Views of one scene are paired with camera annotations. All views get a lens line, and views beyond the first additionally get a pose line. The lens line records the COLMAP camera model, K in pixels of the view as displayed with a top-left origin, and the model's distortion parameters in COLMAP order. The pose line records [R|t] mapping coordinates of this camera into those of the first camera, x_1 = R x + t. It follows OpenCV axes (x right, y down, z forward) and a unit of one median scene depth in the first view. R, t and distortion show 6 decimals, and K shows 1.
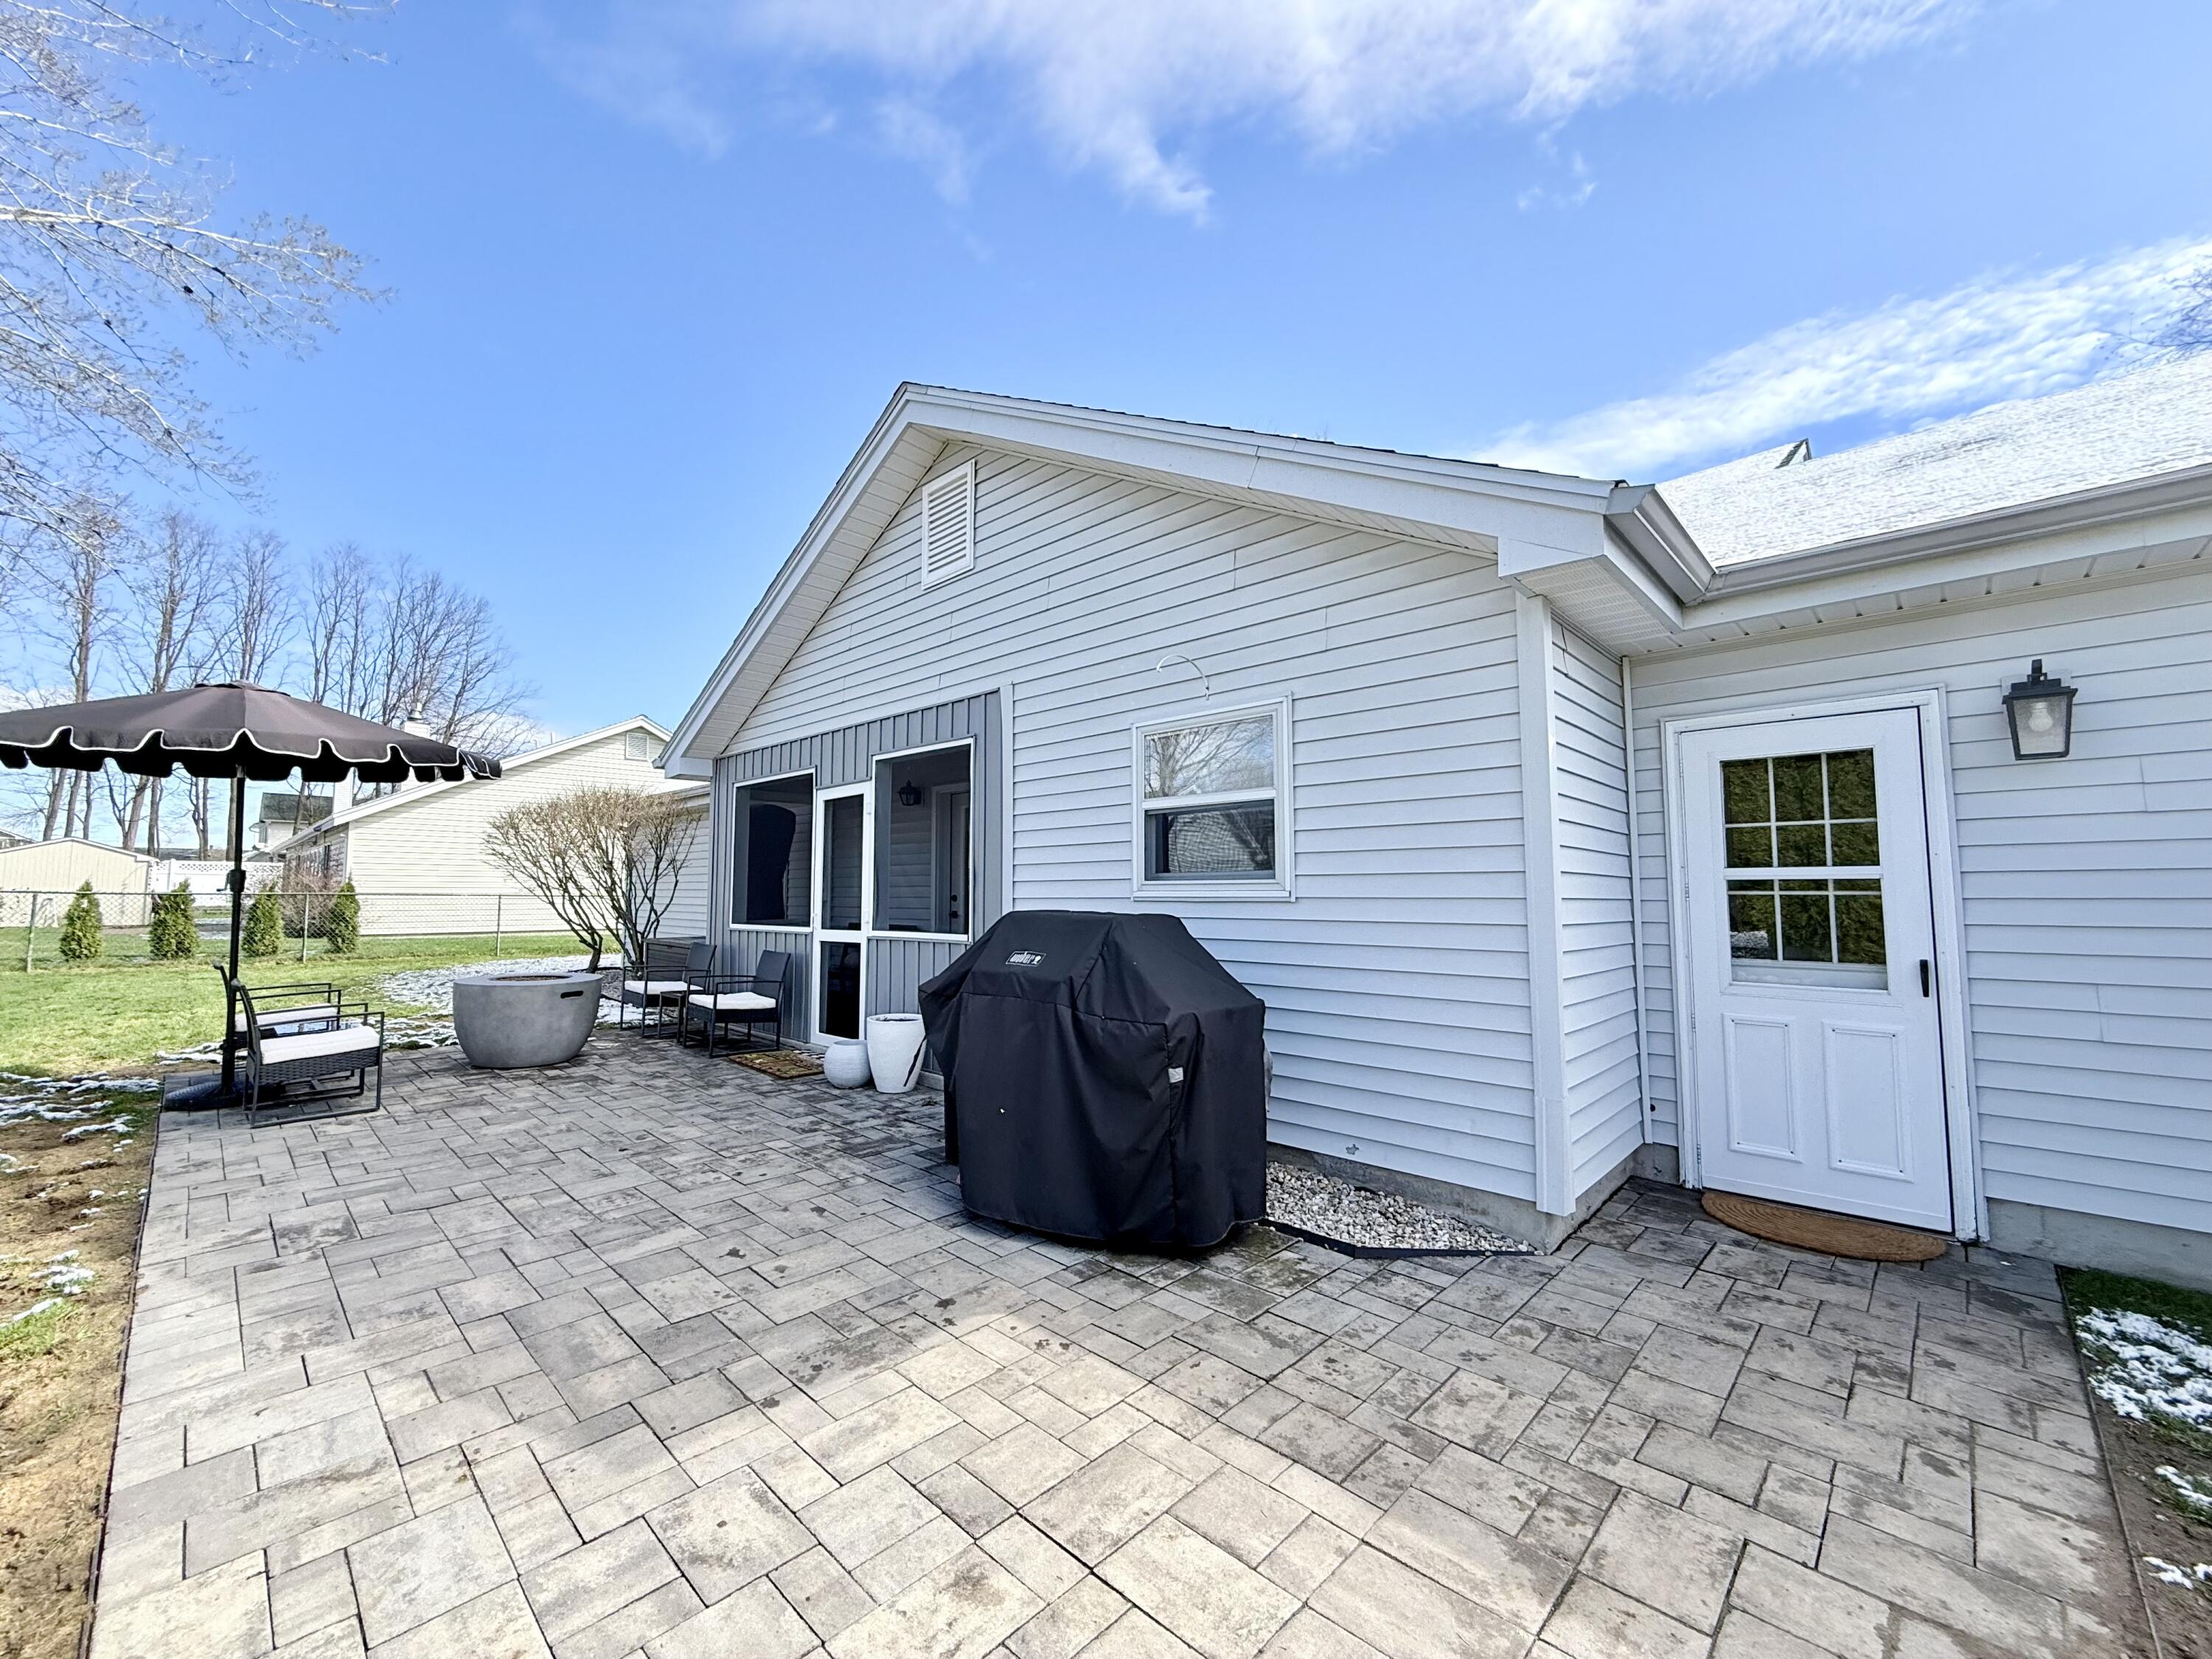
lens RADIAL K [[877.0, 0, 1102.0], [0, 877.0, 830.6], [0, 0, 1]] dist [0.001020, -0.000363]
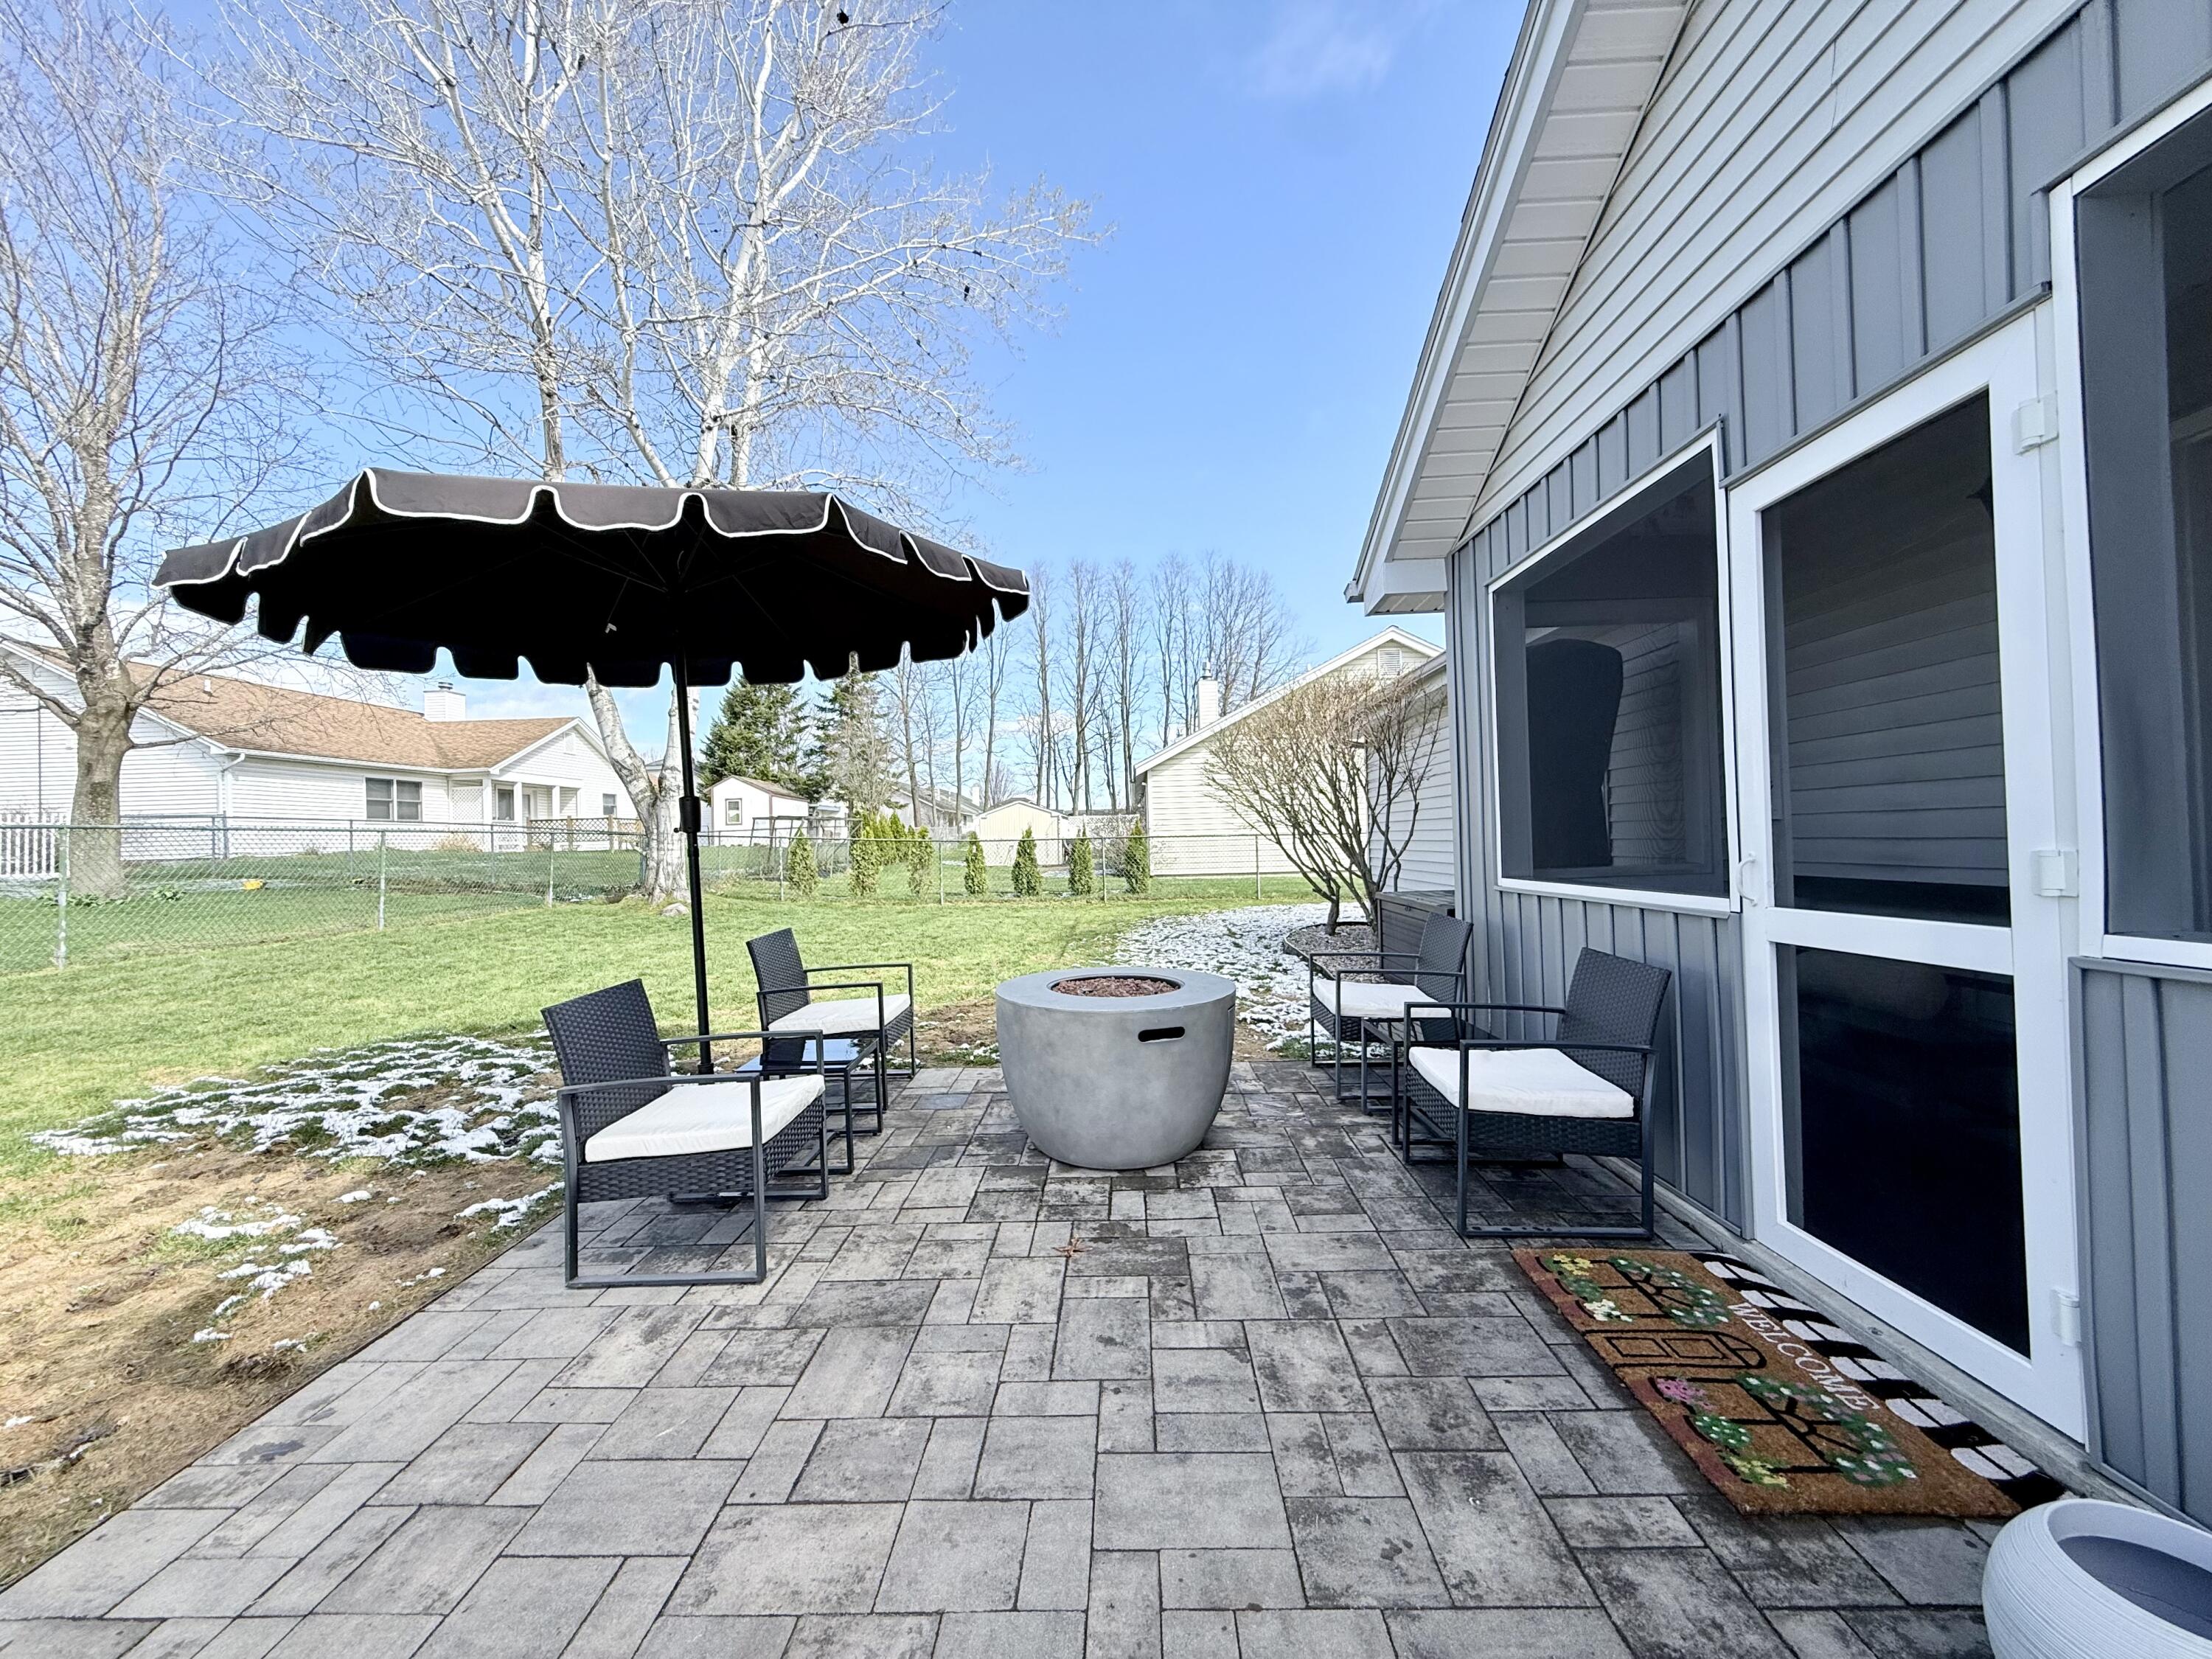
lens RADIAL K [[877.0, 0, 1102.0], [0, 877.0, 830.6], [0, 0, 1]] dist [0.001020, -0.000363]
pose [[0.672642, -0.027672, -0.739450, -0.211431], [0.081306, 0.996014, 0.036687, 0.044267], [0.735487, -0.084800, 0.672211, 0.511099]]
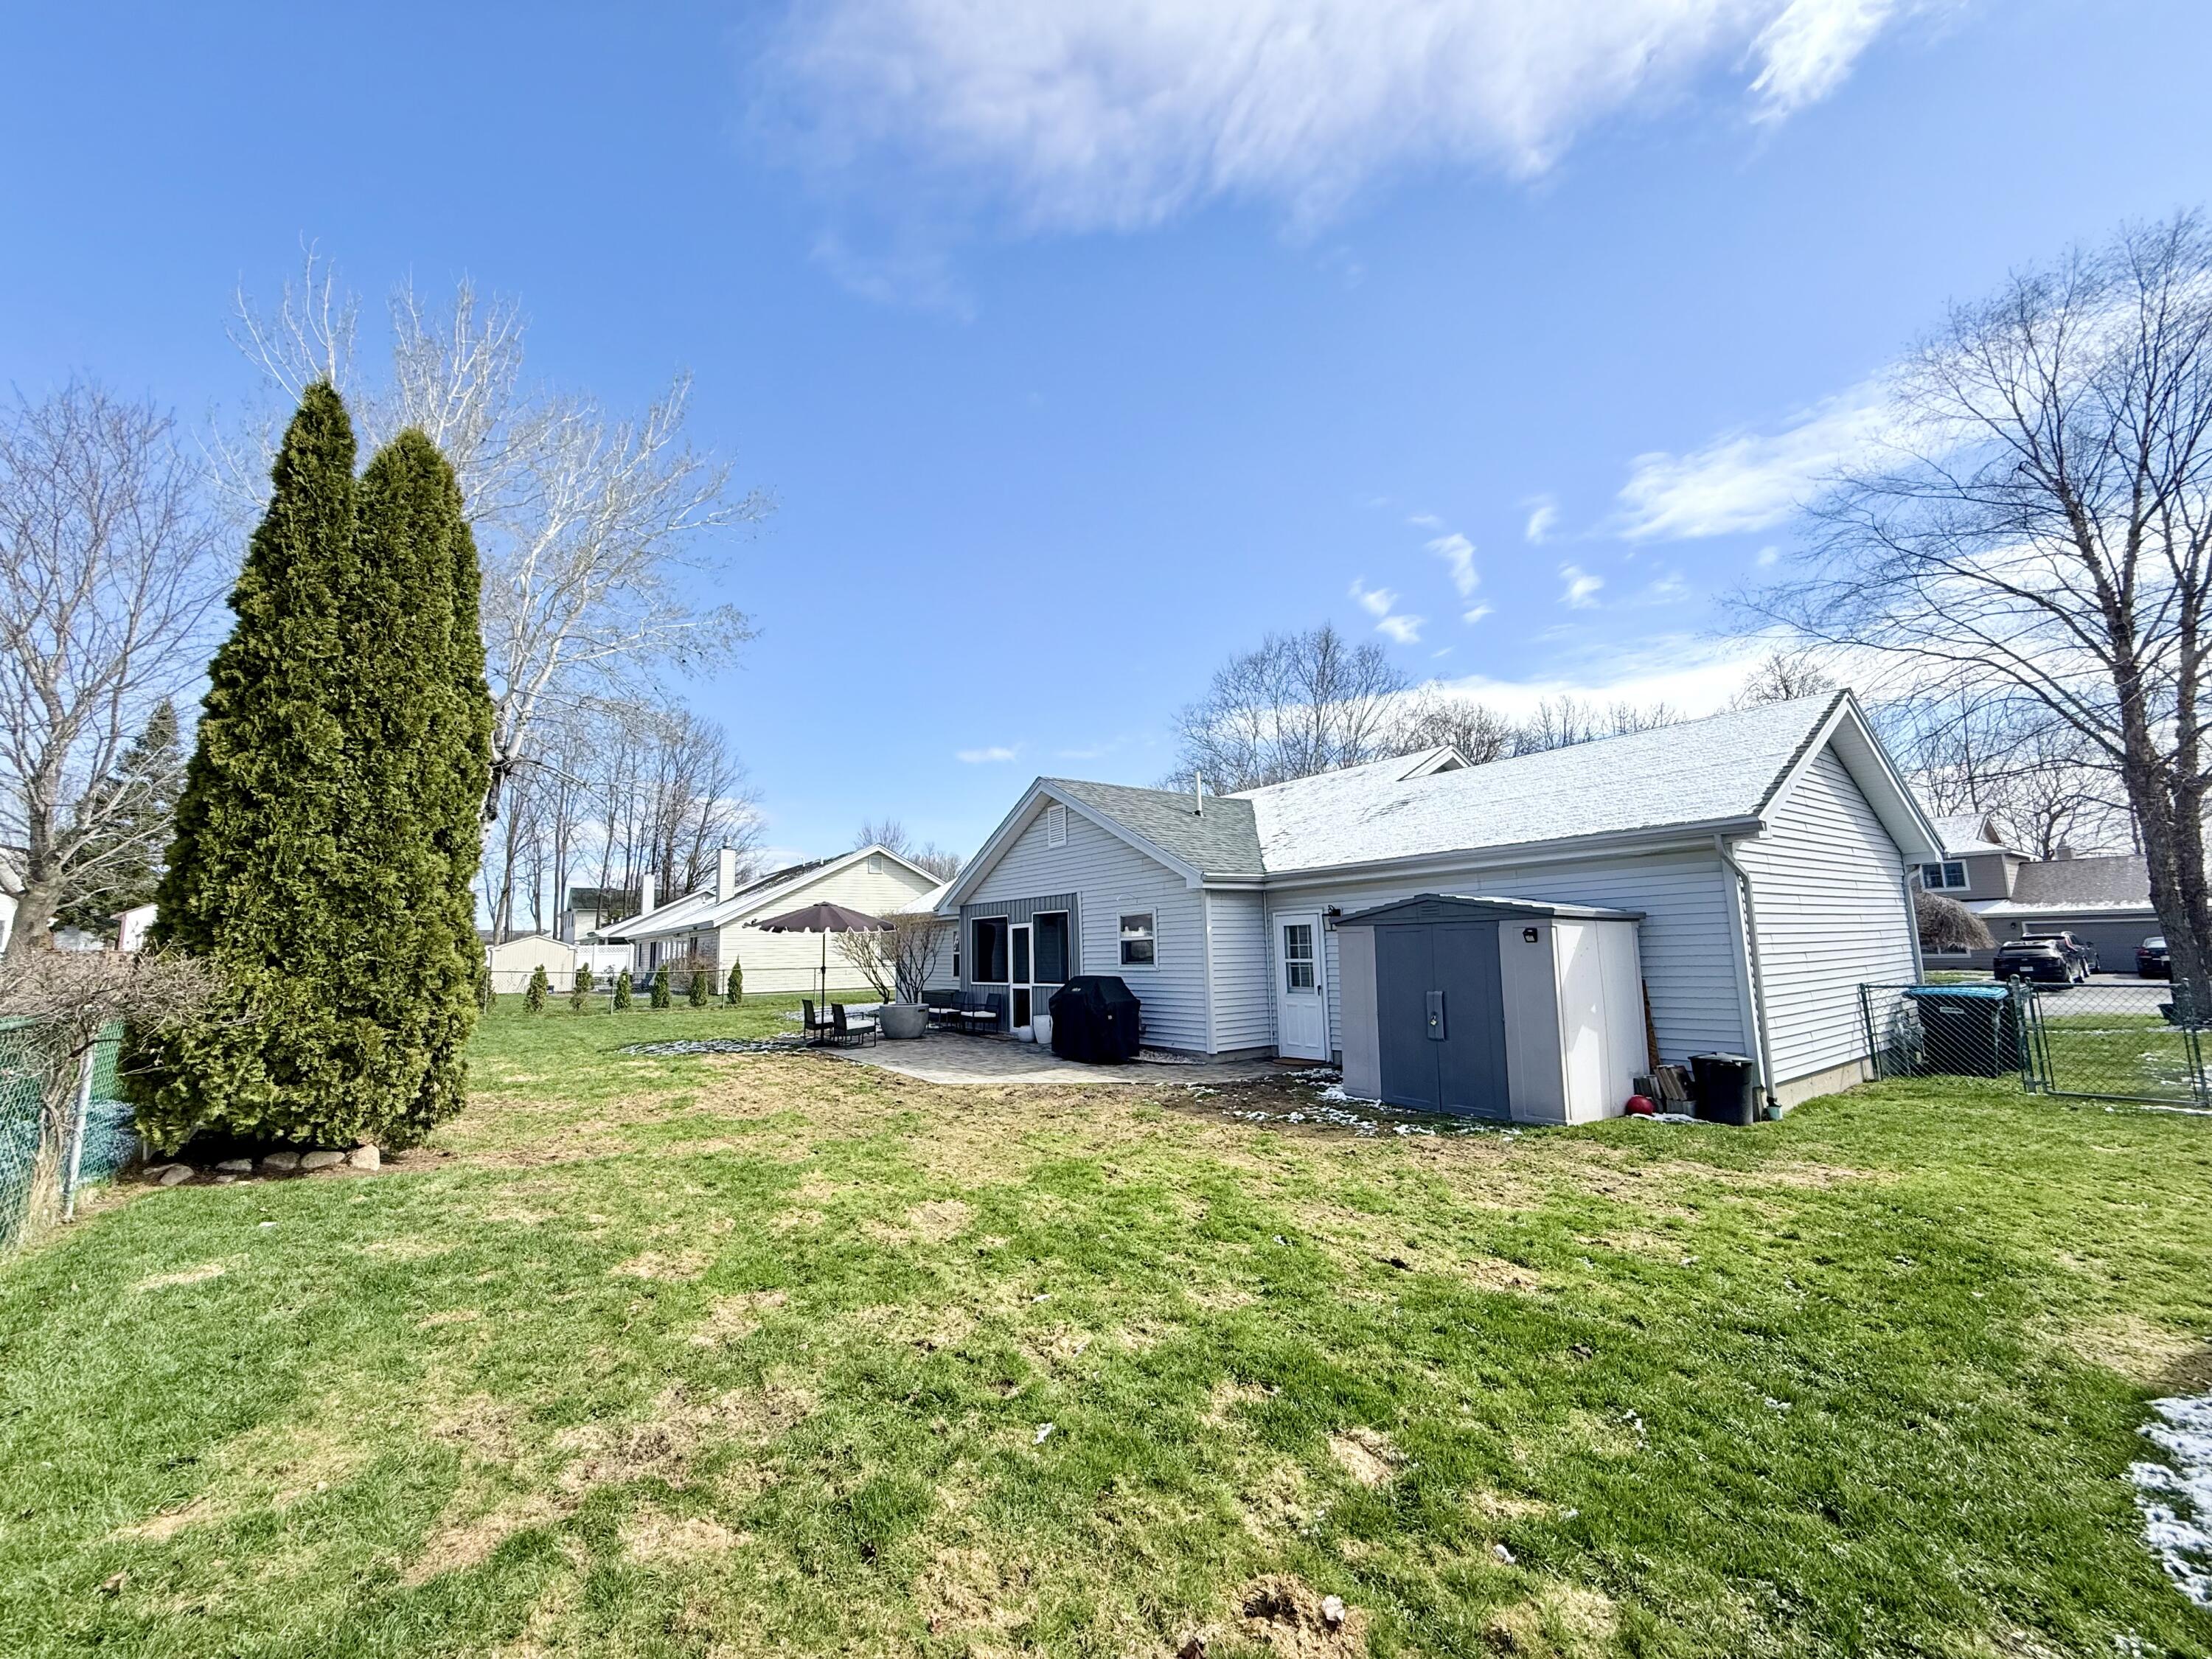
lens RADIAL K [[877.0, 0, 1102.0], [0, 877.0, 830.6], [0, 0, 1]] dist [0.001020, -0.000363]
pose [[0.985234, -0.045084, -0.165172, 0.291881], [0.034876, 0.997328, -0.064190, -0.123187], [0.167625, 0.057481, 0.984174, -1.169499]]
